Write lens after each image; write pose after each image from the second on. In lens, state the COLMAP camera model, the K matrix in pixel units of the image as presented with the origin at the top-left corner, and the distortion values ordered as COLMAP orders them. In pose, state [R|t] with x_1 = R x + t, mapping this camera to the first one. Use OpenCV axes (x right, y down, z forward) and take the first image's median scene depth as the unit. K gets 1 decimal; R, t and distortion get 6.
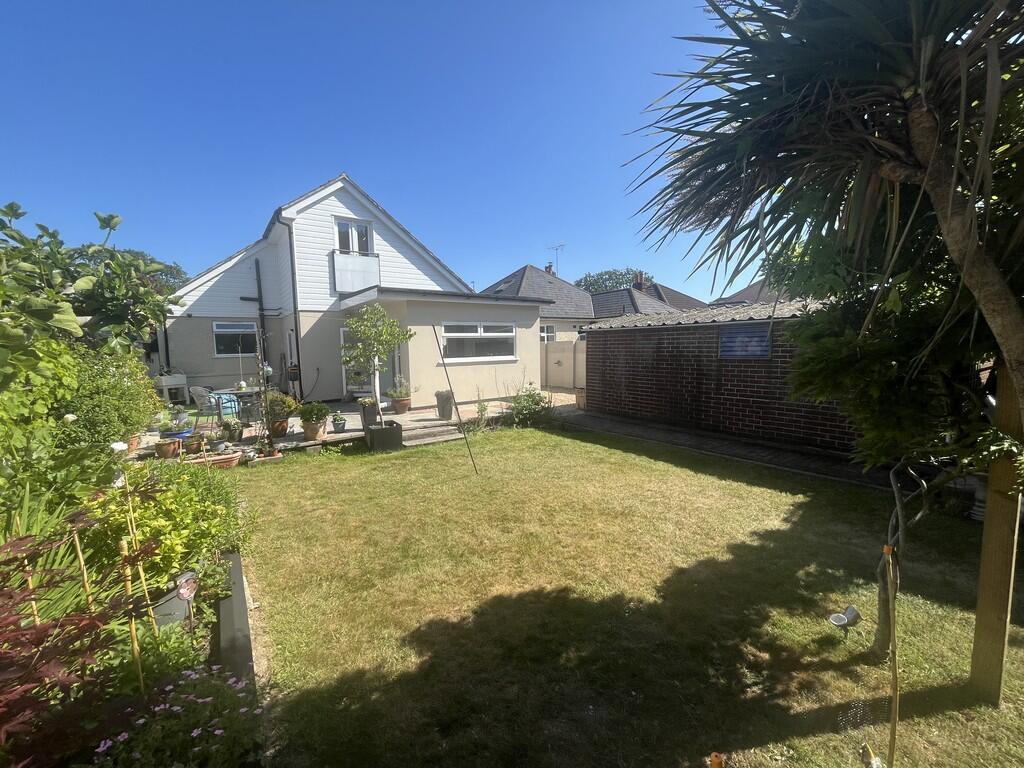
lens RADIAL K [[414.5, 0, 513.8], [0, 414.5, 384.4], [0, 0, 1]] dist [-0.009866, 0.000421]
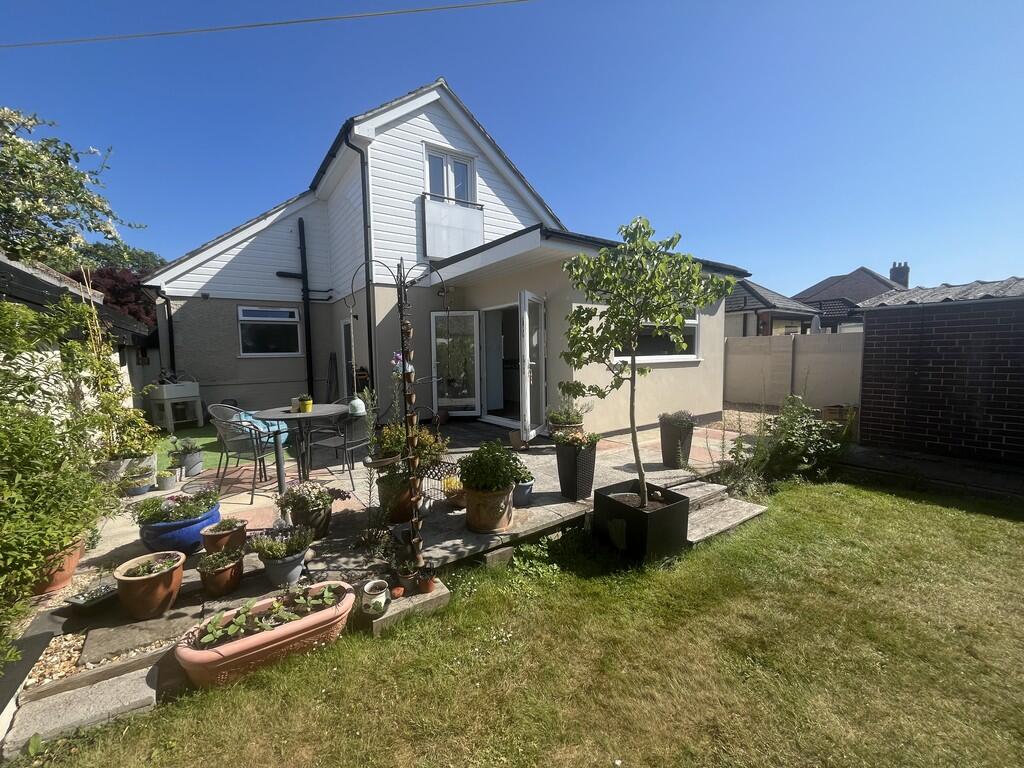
lens RADIAL K [[414.5, 0, 510.3], [0, 414.5, 385.2], [0, 0, 1]] dist [-0.009866, 0.000421]
pose [[0.999813, 0.002351, -0.019190, -0.280995], [-0.002732, 0.999799, -0.019865, -0.007542], [0.019140, 0.019914, 0.999618, 0.344710]]
